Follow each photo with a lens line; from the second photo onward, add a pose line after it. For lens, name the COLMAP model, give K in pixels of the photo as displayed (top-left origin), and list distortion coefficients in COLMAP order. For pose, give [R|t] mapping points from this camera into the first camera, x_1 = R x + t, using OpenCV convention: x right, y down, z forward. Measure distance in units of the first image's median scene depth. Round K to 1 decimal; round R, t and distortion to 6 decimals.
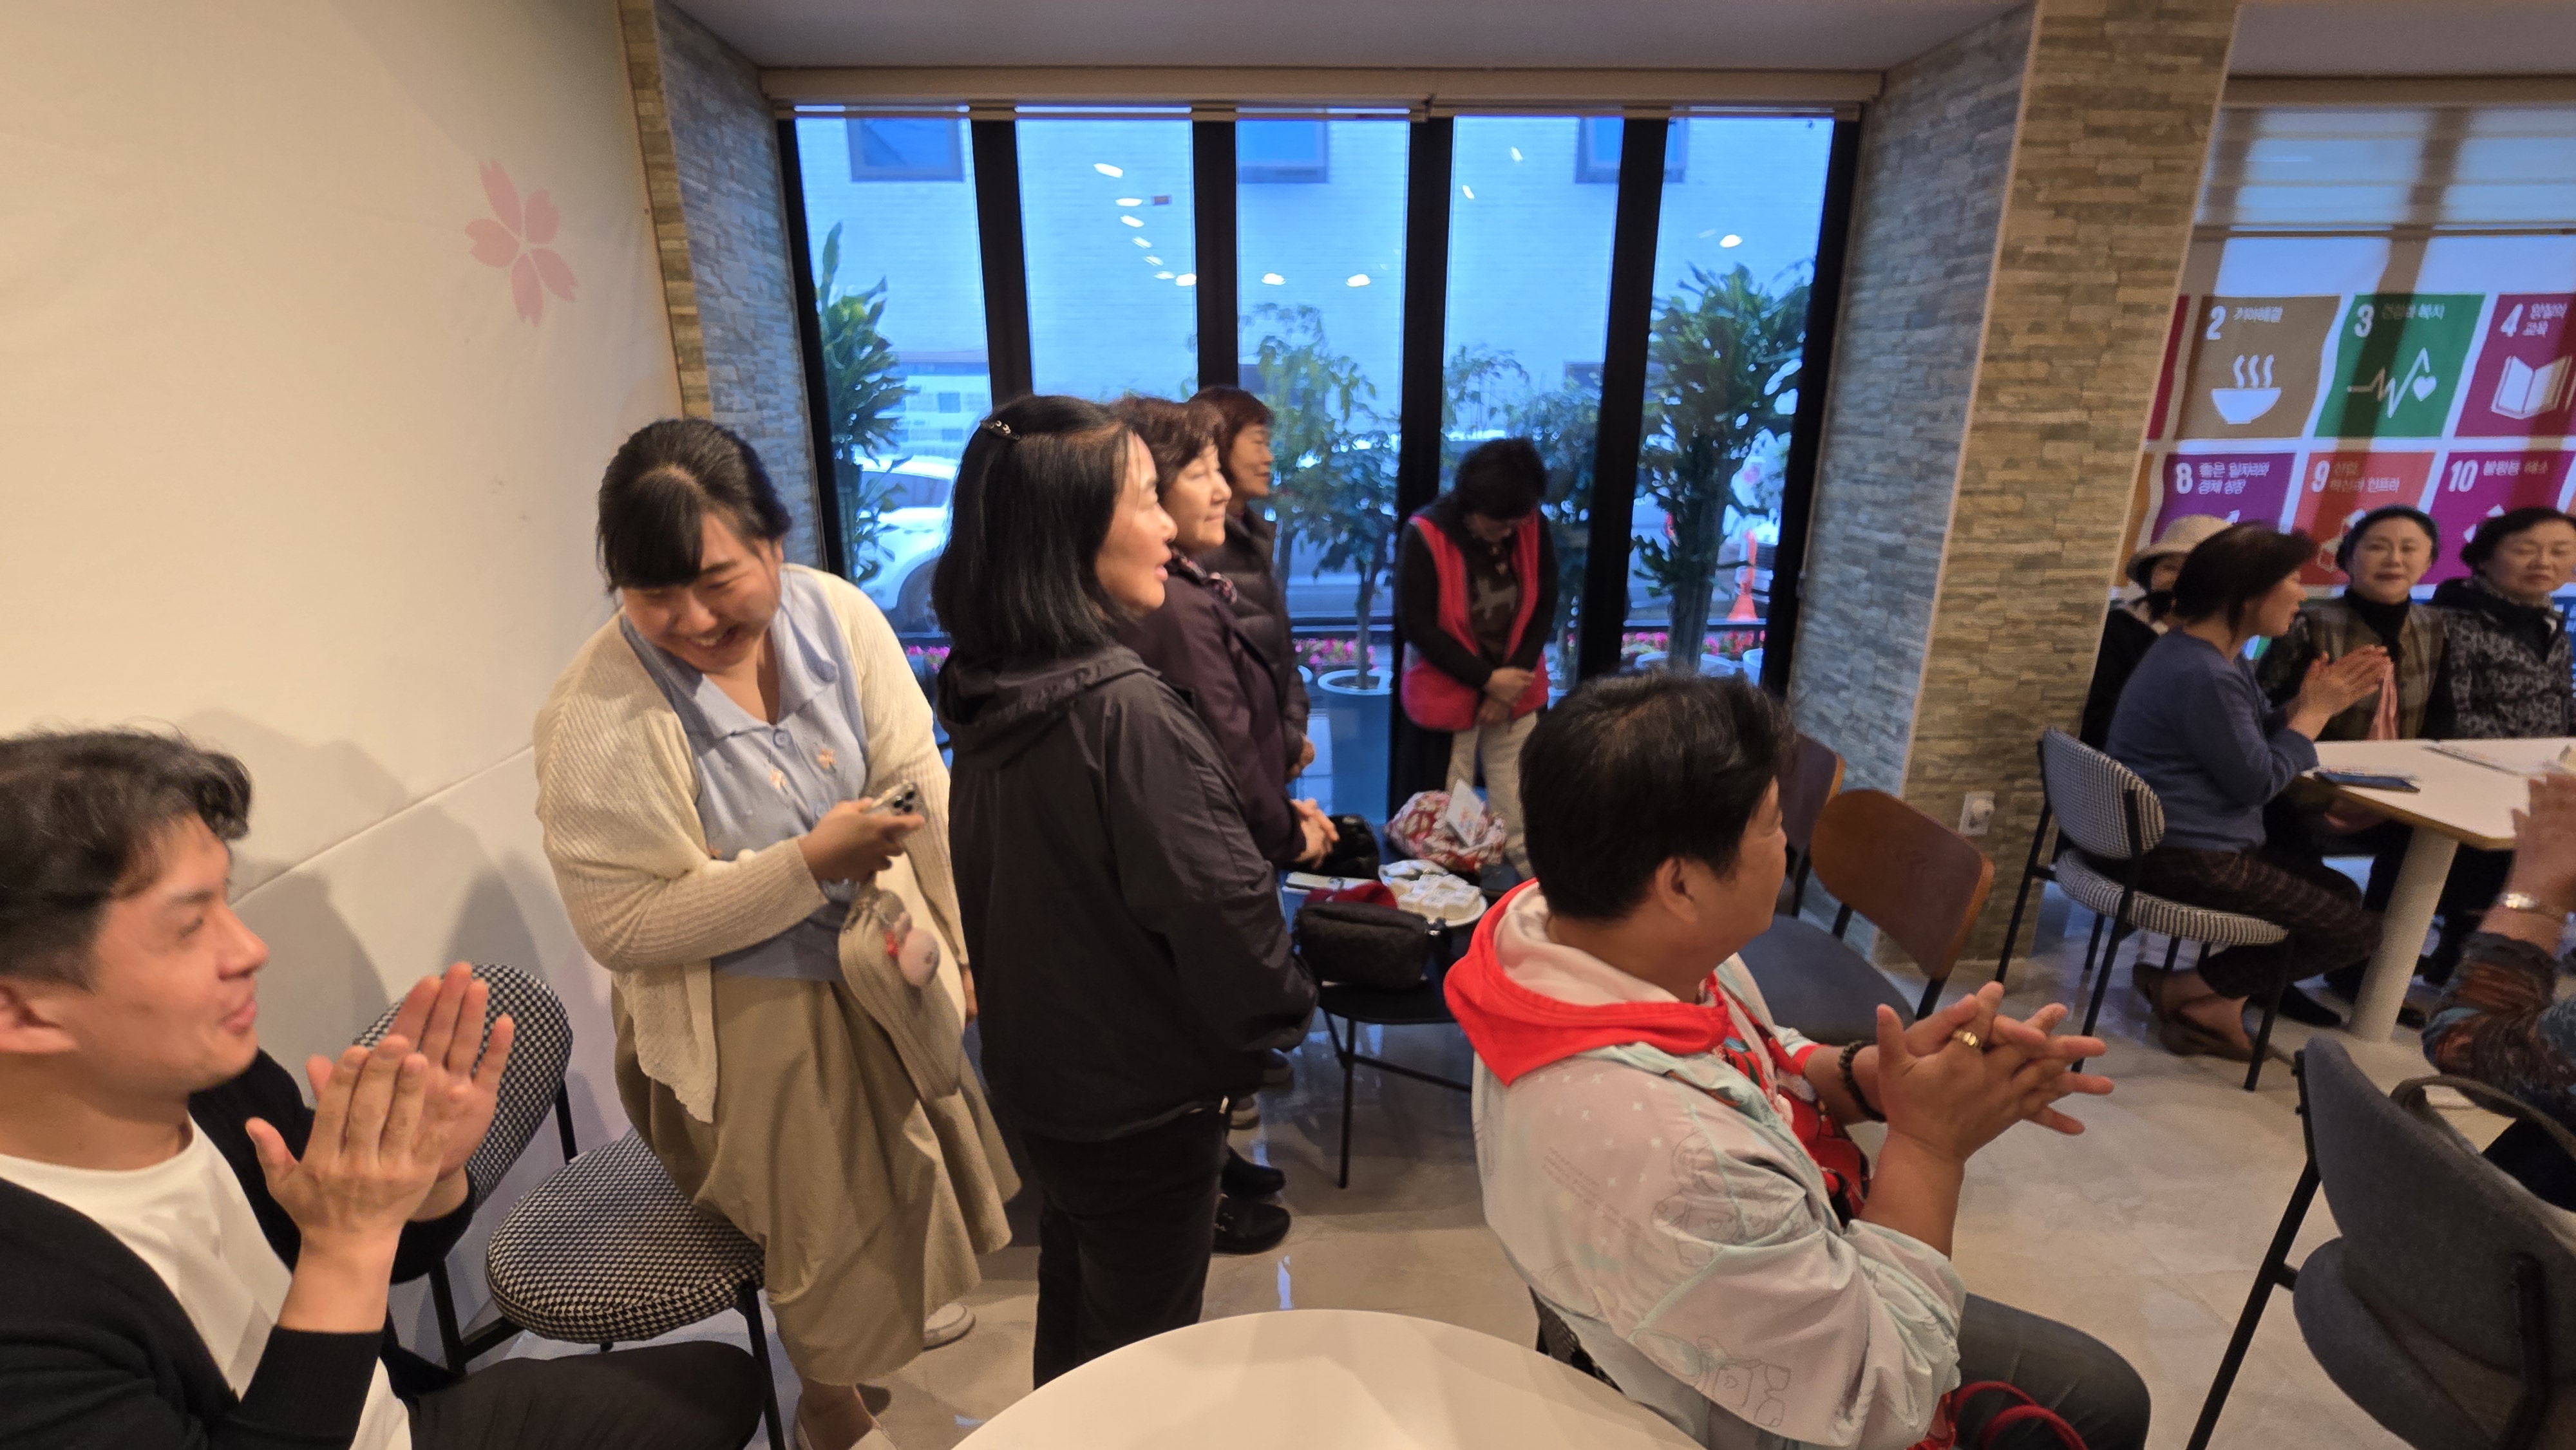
lens RADIAL K [[1079.4, 0, 1254.3], [0, 1079.4, 724.8], [0, 0, 1]] dist [-0.016395, 0.007346]
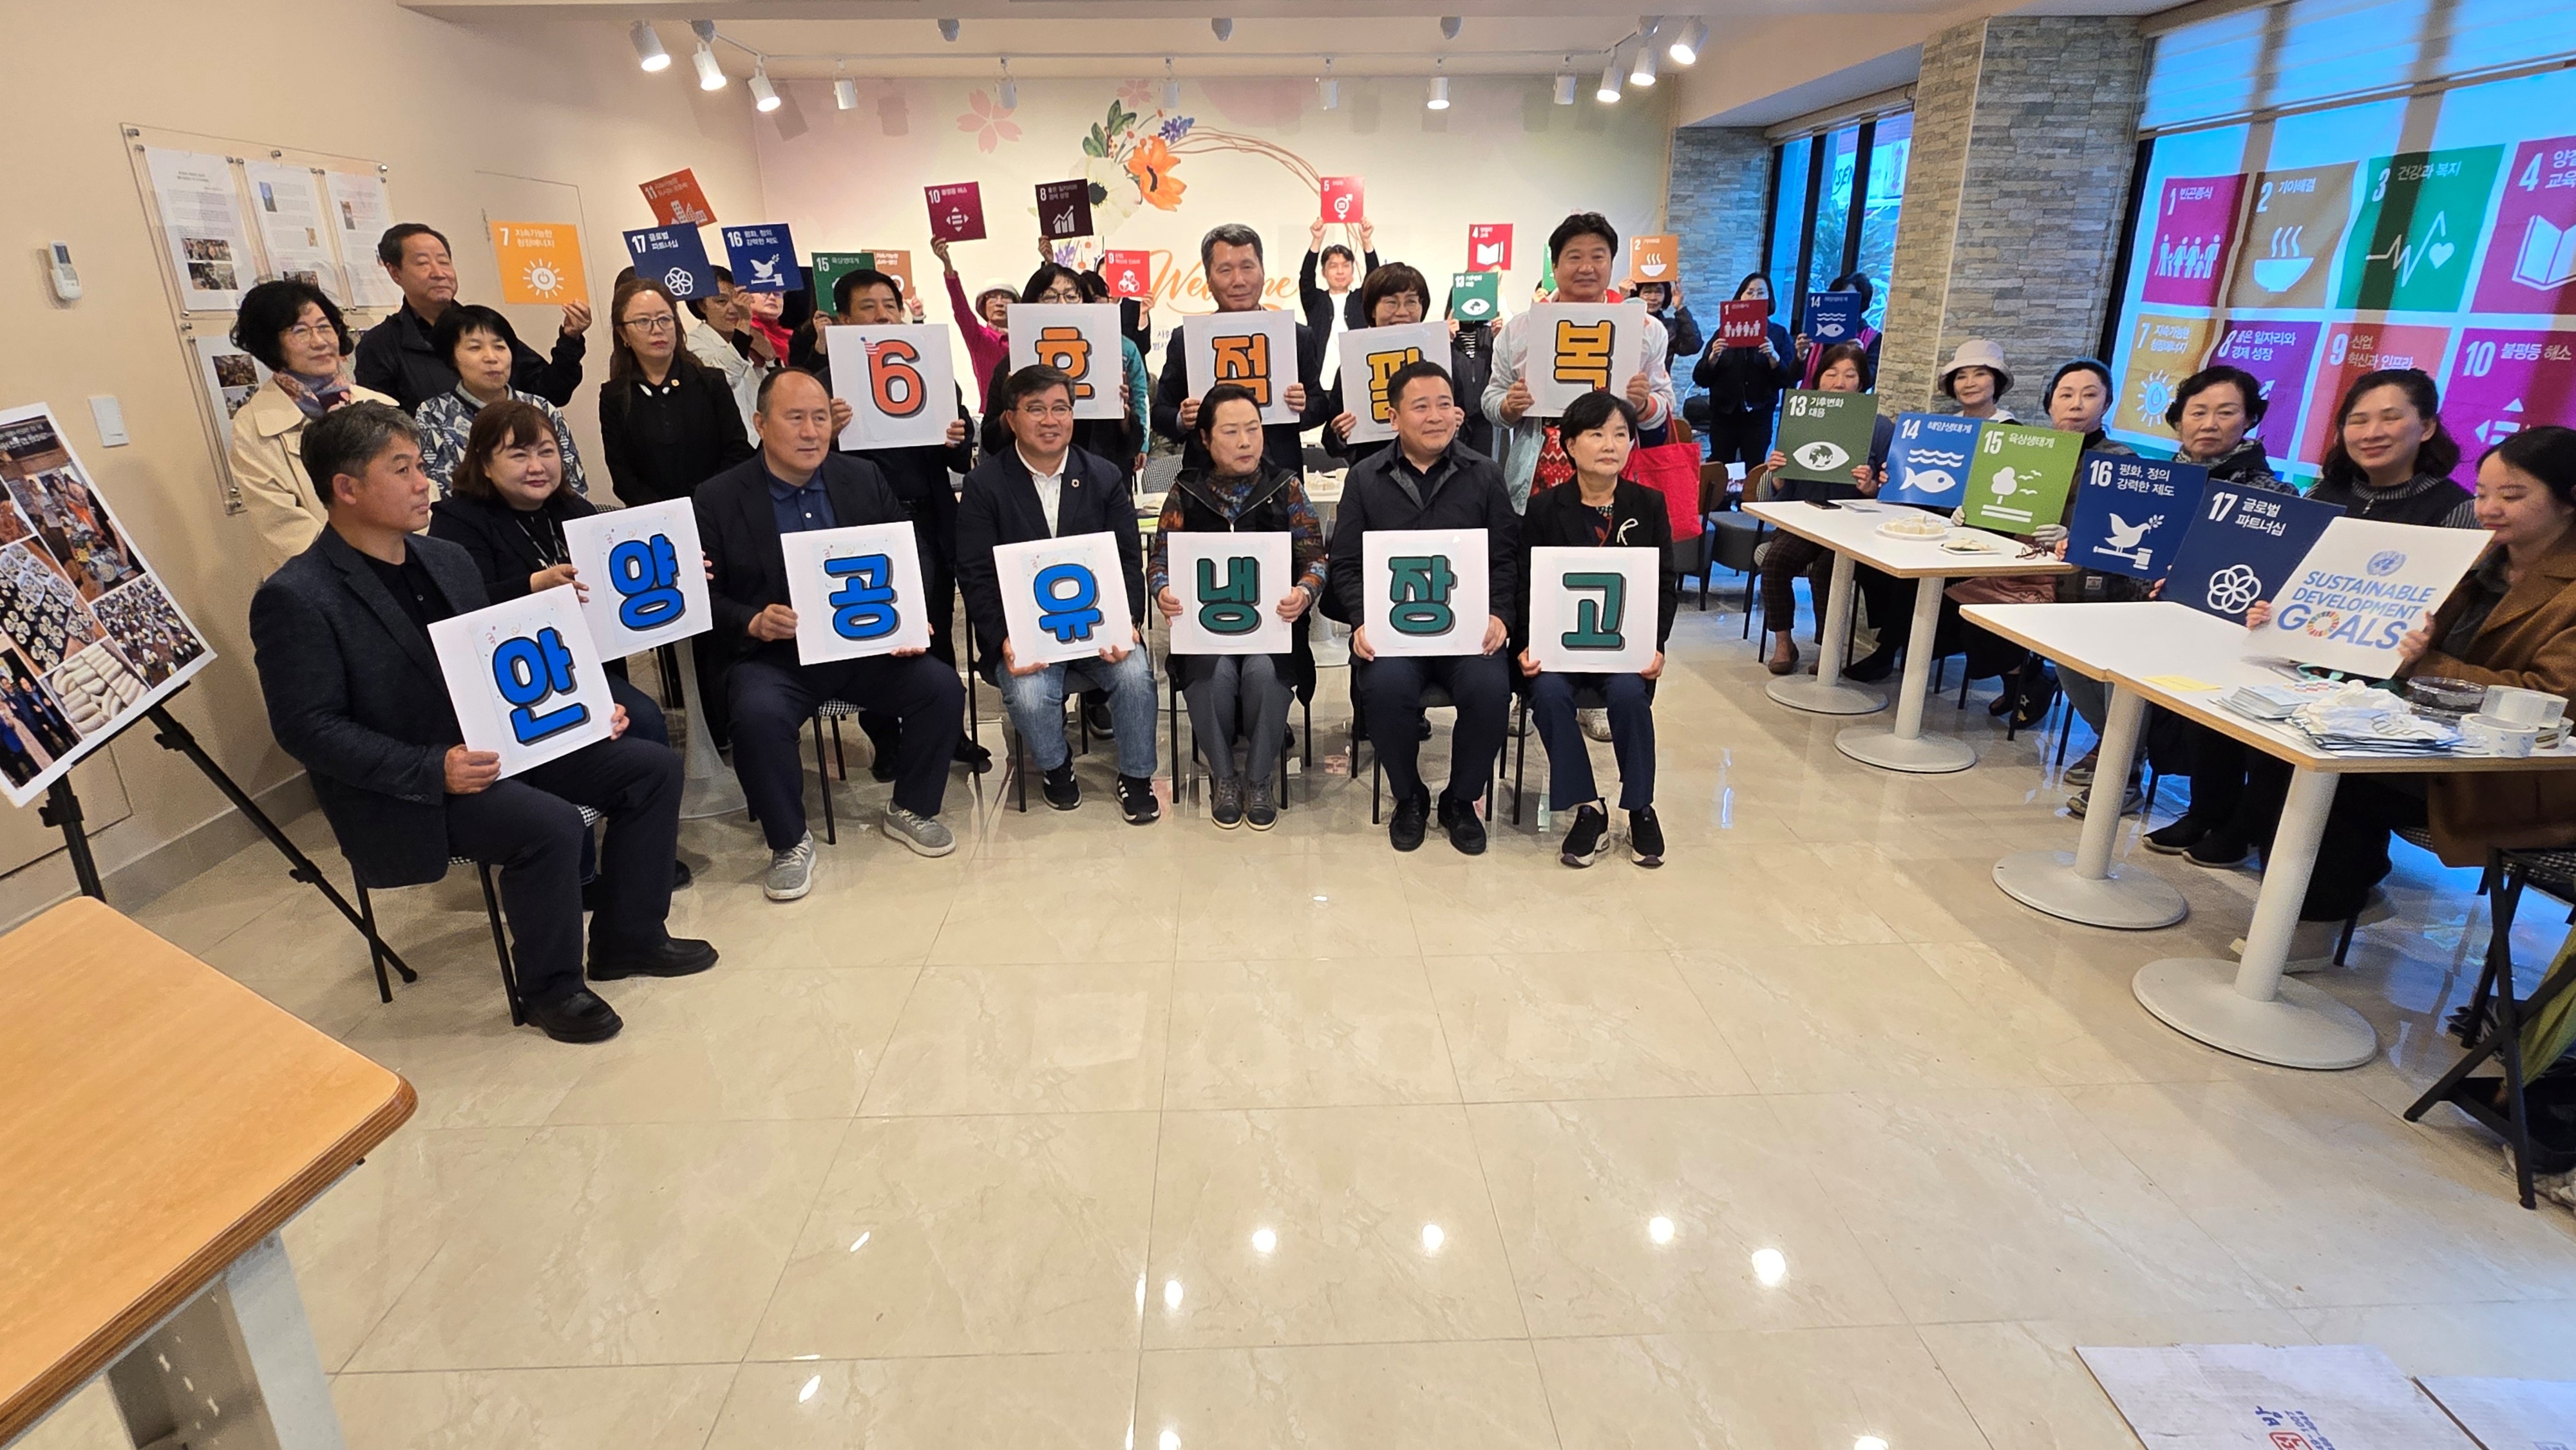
lens RADIAL K [[1255.7, 0, 1285.3], [0, 1255.7, 727.0], [0, 0, 1]] dist [-0.005147, -0.000149]
pose [[0.006198, 0.336725, -0.941583, 2.564931], [-0.279492, 0.904658, 0.321681, -0.023465], [0.960128, 0.261171, 0.099719, 0.071530]]
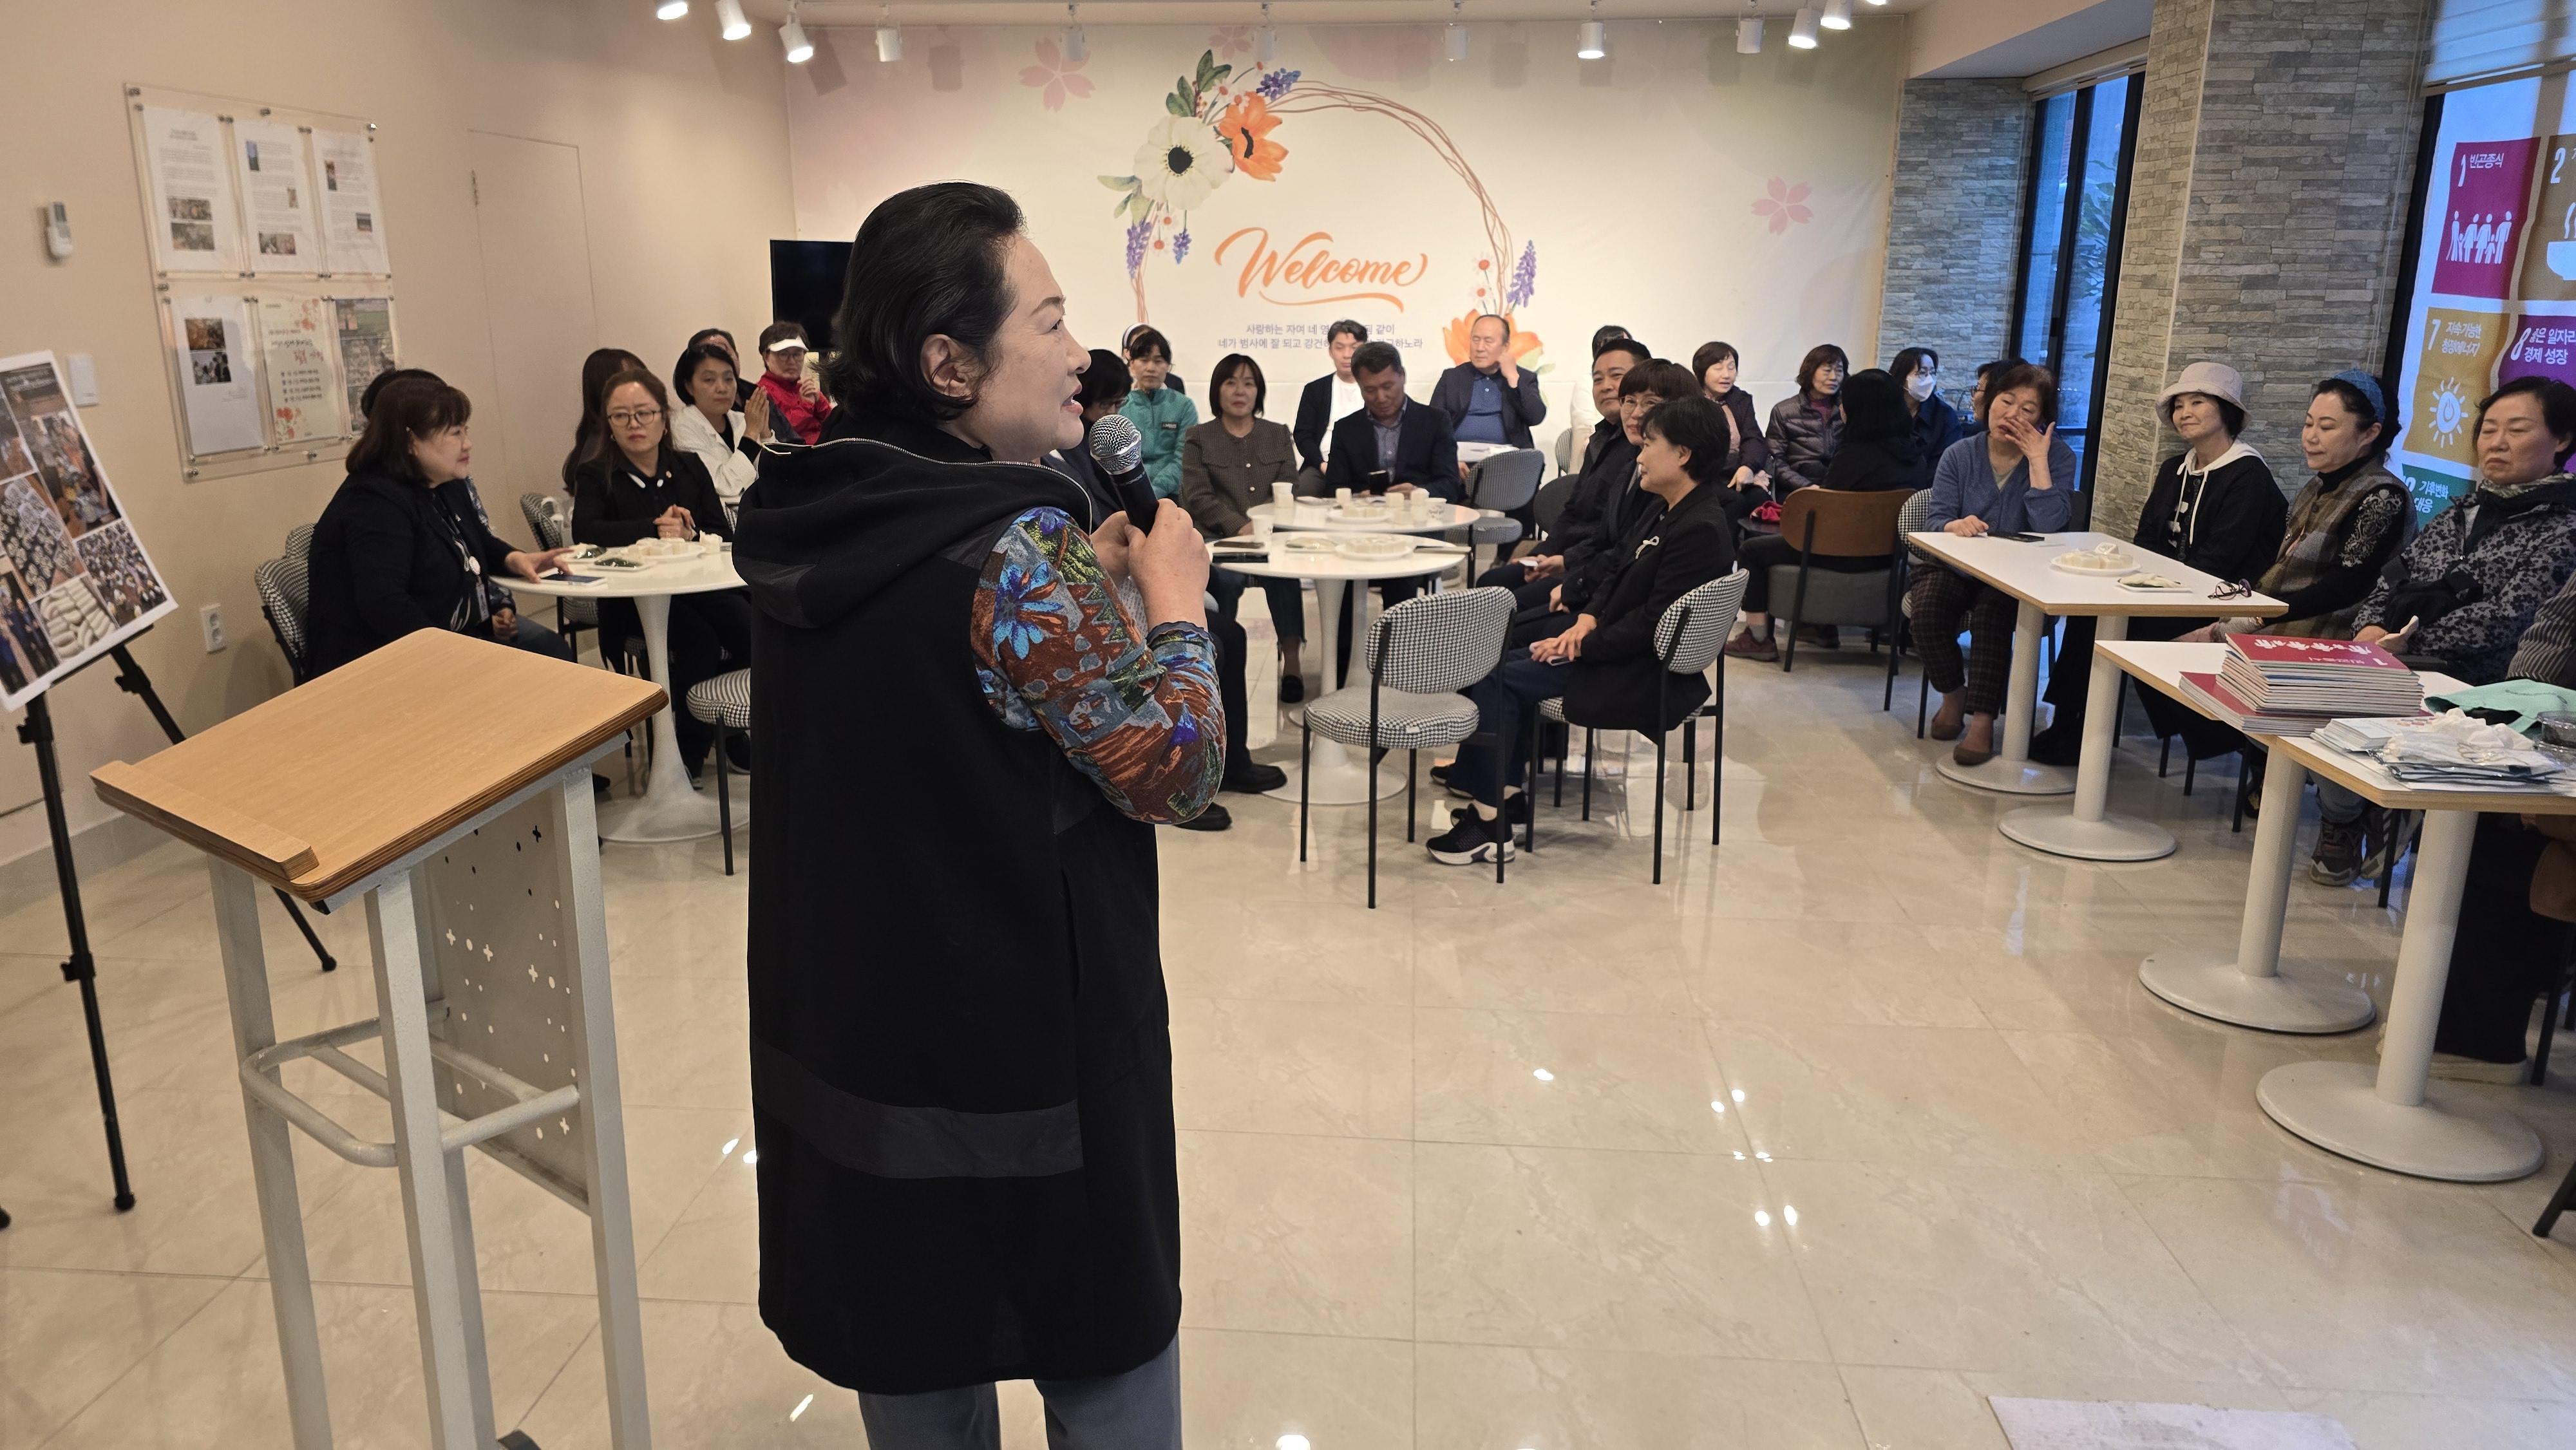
lens RADIAL K [[1698.4, 0, 1283.9], [0, 1698.4, 713.9], [0, 0, 1]] dist [0.051552, -0.043741]
pose [[-0.105773, 0.252186, -0.961881, 2.800774], [-0.287940, 0.918099, 0.272371, -0.056343], [0.951789, 0.305773, -0.024495, 0.208384]]
